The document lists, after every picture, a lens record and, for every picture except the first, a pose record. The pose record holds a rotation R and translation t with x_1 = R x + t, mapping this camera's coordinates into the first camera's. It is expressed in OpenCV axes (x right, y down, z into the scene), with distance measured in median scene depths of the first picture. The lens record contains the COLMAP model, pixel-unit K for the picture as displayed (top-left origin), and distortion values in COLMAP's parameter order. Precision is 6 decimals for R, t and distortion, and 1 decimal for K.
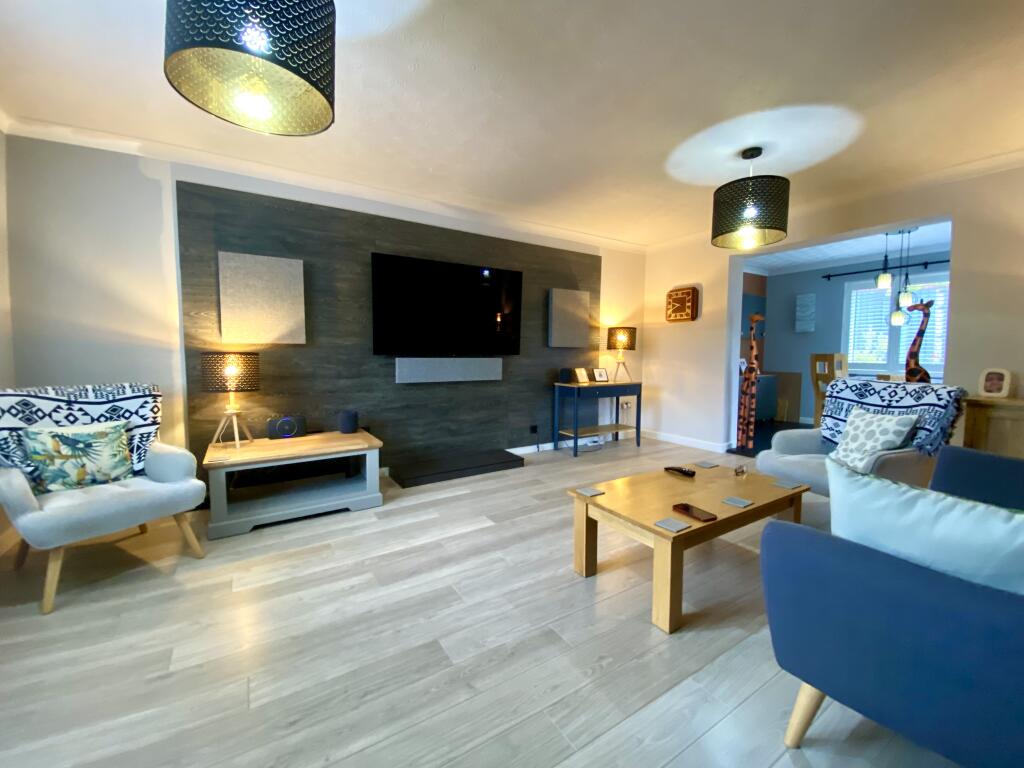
lens RADIAL K [[409.5, 0, 512.2], [0, 409.5, 381.9], [0, 0, 1]] dist [0.022253, -0.023570]
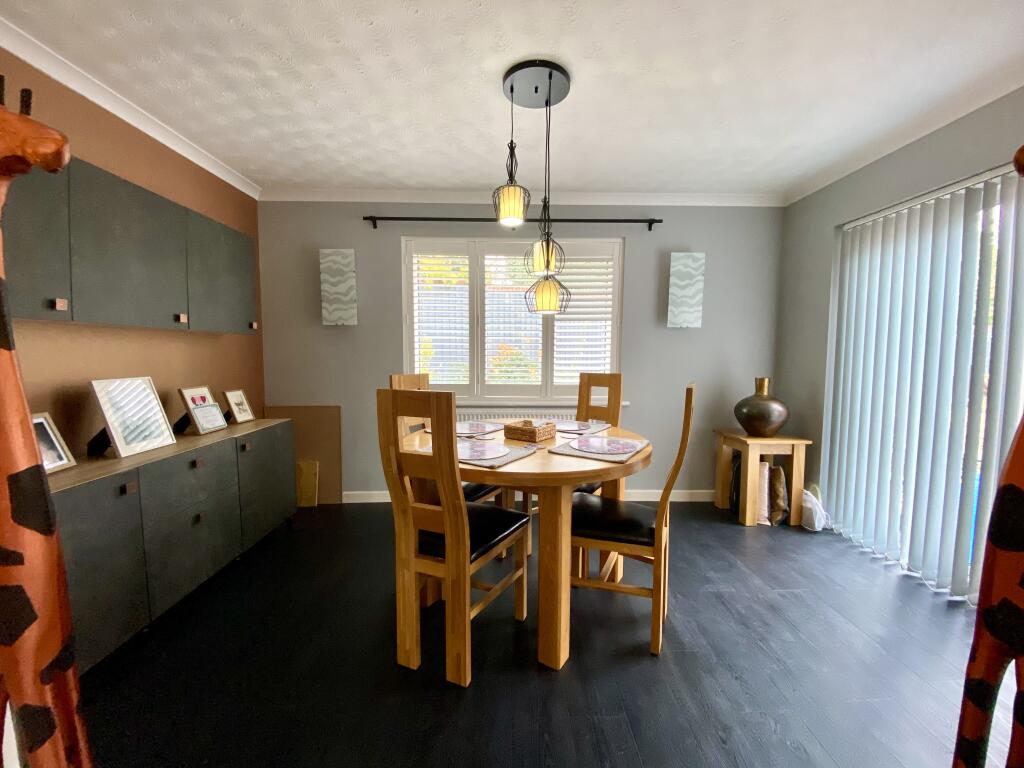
lens RADIAL K [[409.5, 0, 512.2], [0, 409.5, 381.9], [0, 0, 1]] dist [0.022253, -0.023570]
pose [[0.510416, -0.061773, 0.857706, 0.385416], [0.056717, 0.997663, 0.038100, -0.060464], [-0.858055, 0.029199, 0.512727, 0.566845]]
